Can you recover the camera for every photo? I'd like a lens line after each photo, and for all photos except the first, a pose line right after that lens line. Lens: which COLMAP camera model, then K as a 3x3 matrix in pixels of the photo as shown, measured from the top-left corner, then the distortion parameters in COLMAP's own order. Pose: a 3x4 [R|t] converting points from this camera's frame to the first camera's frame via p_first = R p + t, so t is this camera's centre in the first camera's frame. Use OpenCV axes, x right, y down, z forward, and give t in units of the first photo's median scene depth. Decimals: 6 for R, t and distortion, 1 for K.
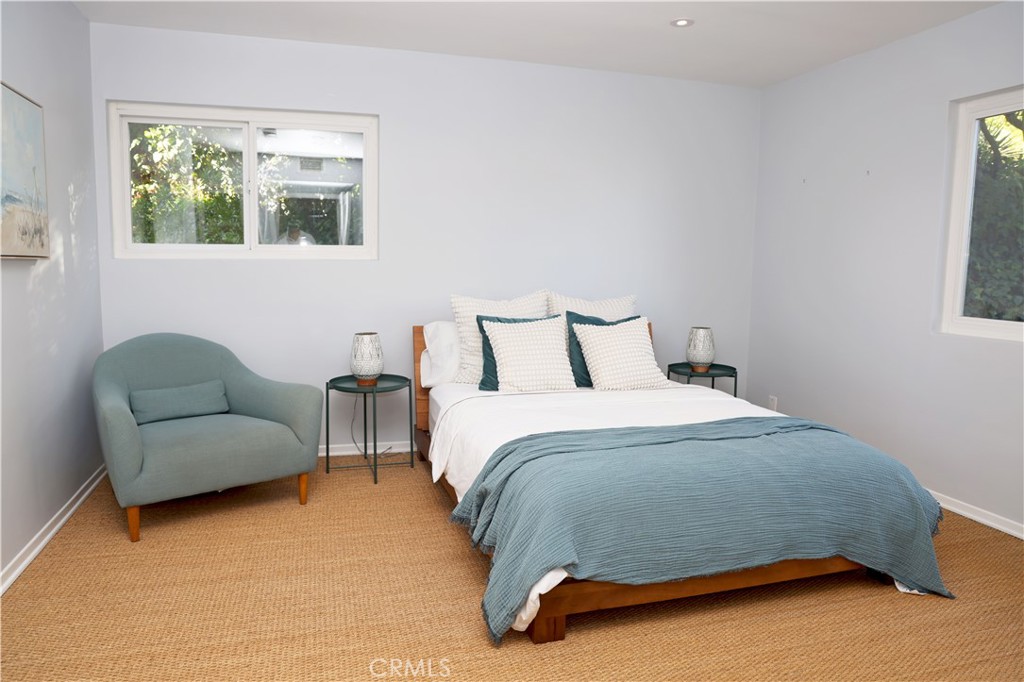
lens RADIAL K [[698.6, 0, 512.0], [0, 698.6, 341.0], [0, 0, 1]] dist [-0.094807, 0.067537]
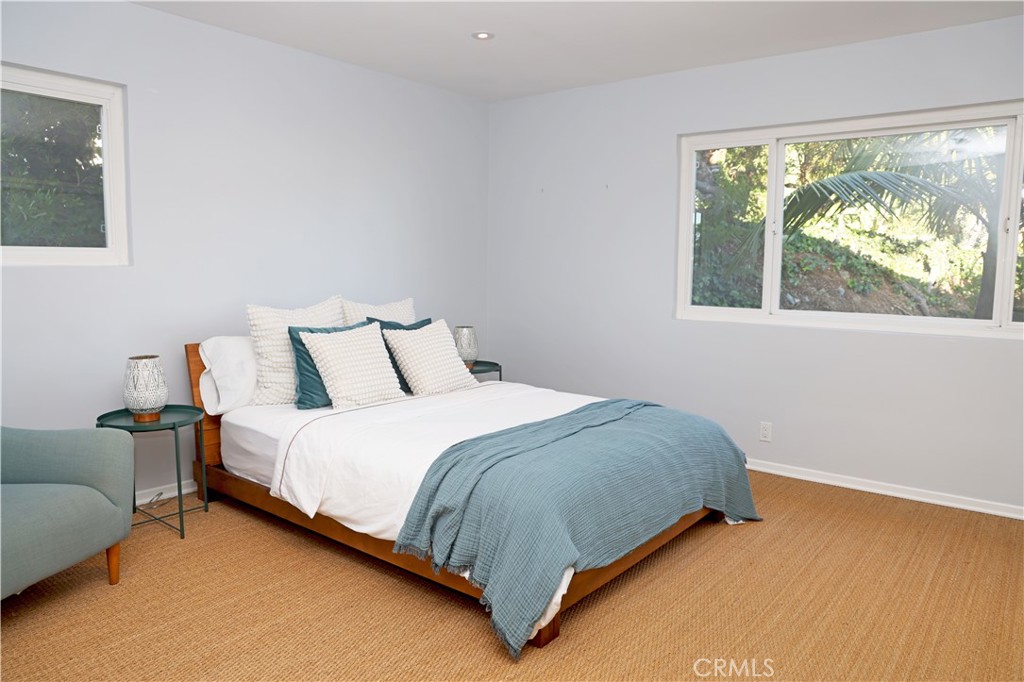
lens RADIAL K [[698.6, 0, 512.0], [0, 698.6, 341.0], [0, 0, 1]] dist [-0.094807, 0.067537]
pose [[0.824808, -0.066893, 0.561442, -0.317661], [0.067656, 0.997519, 0.019456, -0.016888], [-0.561351, 0.021937, 0.827287, 0.109926]]
